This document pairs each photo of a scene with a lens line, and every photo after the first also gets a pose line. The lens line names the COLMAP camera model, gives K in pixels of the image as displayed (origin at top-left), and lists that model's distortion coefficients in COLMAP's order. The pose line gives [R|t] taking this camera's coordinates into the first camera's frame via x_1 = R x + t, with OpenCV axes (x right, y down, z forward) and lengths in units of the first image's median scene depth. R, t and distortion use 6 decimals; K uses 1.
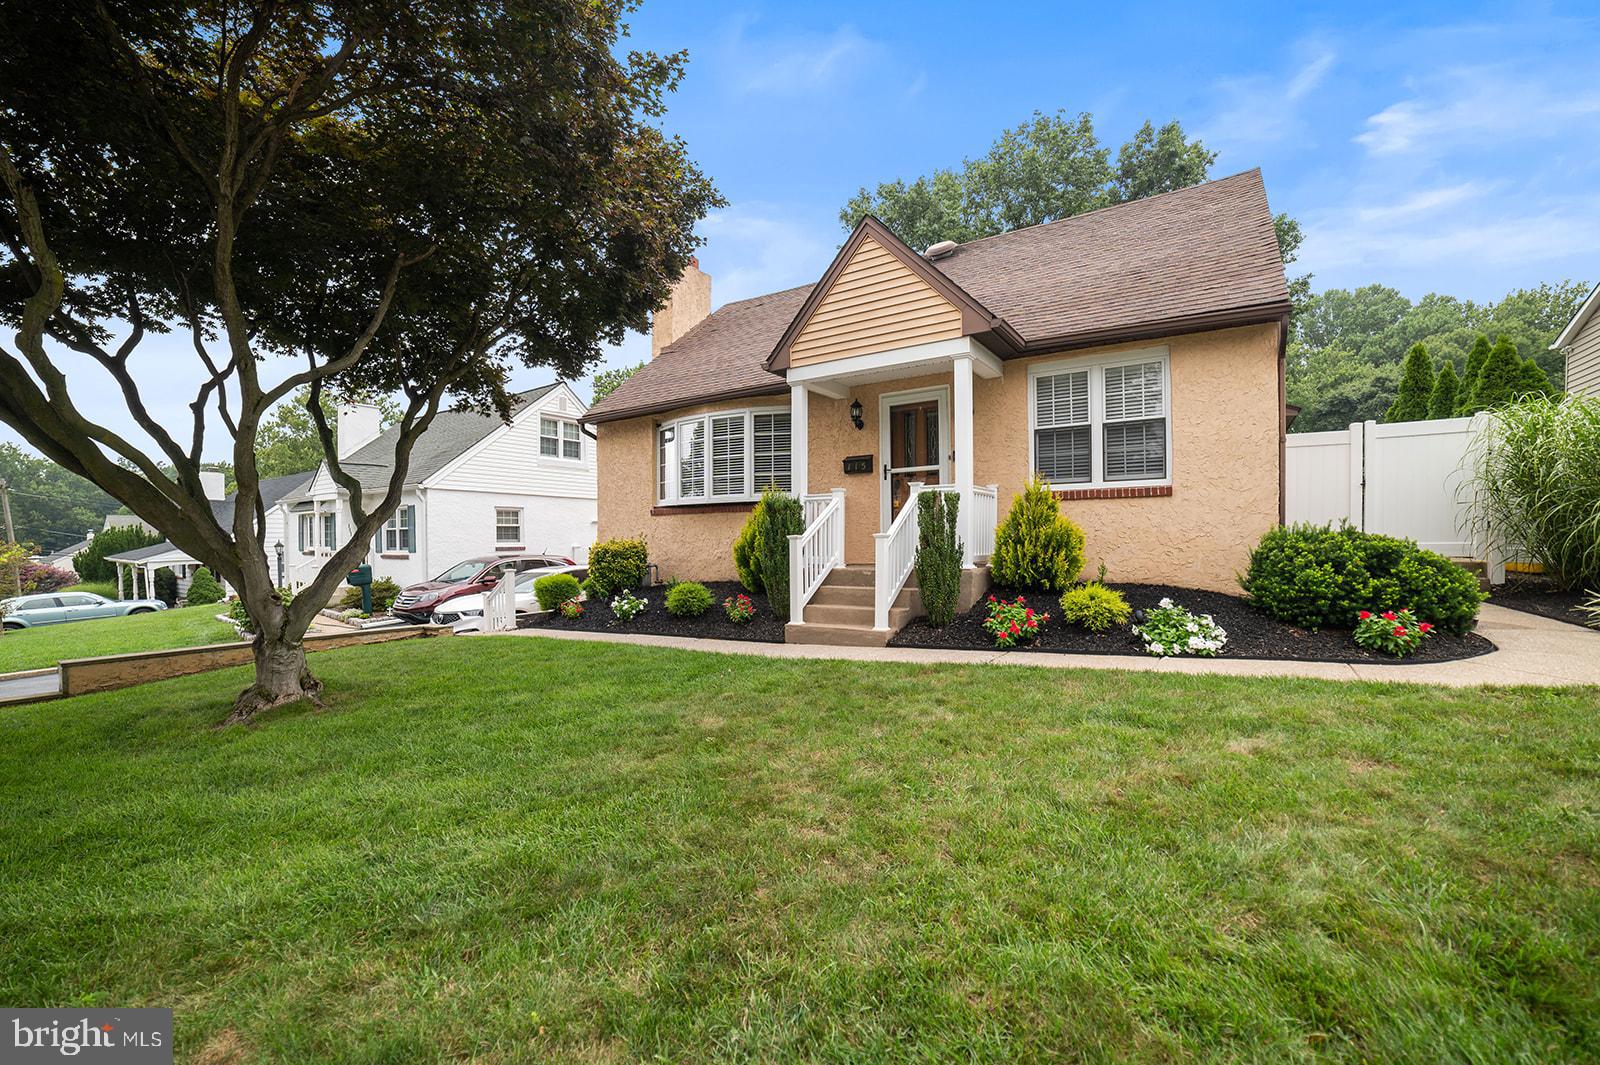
lens RADIAL K [[639.4, 0, 800.0], [0, 639.4, 532.5], [0, 0, 1]] dist [-0.029386, 0.000146]
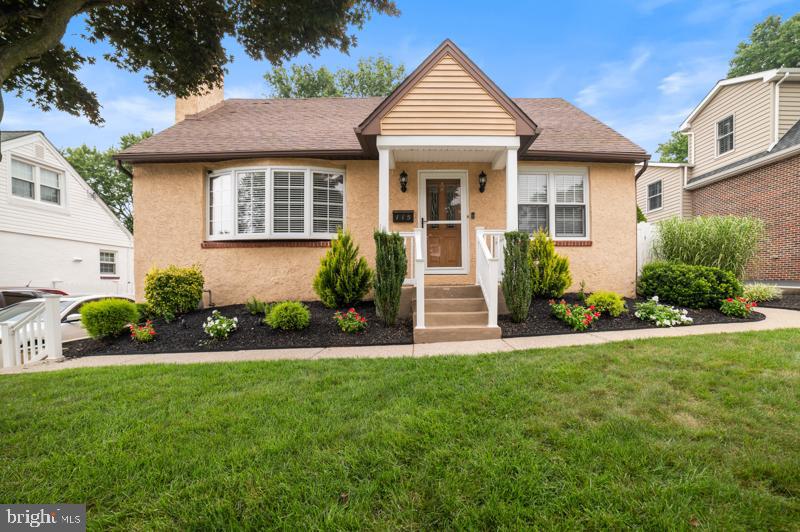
lens RADIAL K [[344.6, 0, 402.0], [0, 344.6, 286.6], [0, 0, 1]] dist [-0.067252, 0.021480]
pose [[0.832406, -0.002736, 0.554160, -0.359570], [-0.006569, 0.999869, 0.014805, 0.042336], [-0.554128, -0.015964, 0.832278, 0.379102]]
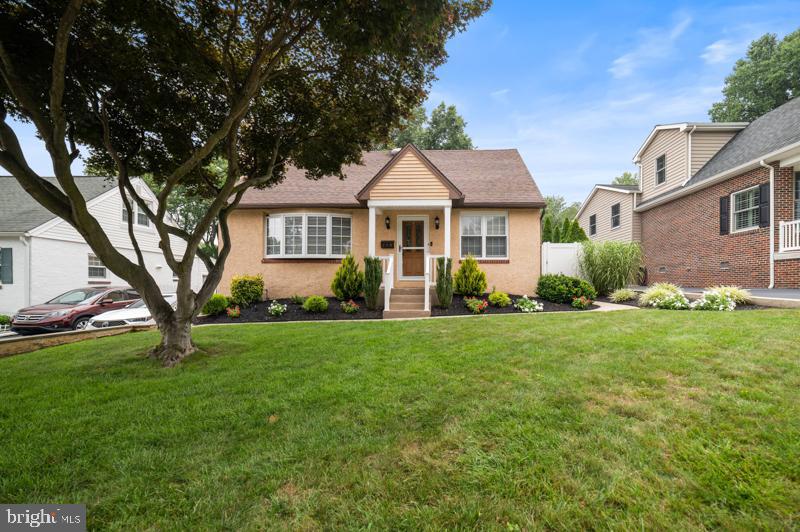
lens RADIAL K [[352.7, 0, 409.1], [0, 352.7, 283.4], [0, 0, 1]] dist [0.002862, 0.000314]
pose [[0.864655, 0.017489, 0.502061, -0.503425], [-0.016331, 0.999844, -0.006703, 0.043150], [-0.502100, -0.002403, 0.864806, -0.140108]]
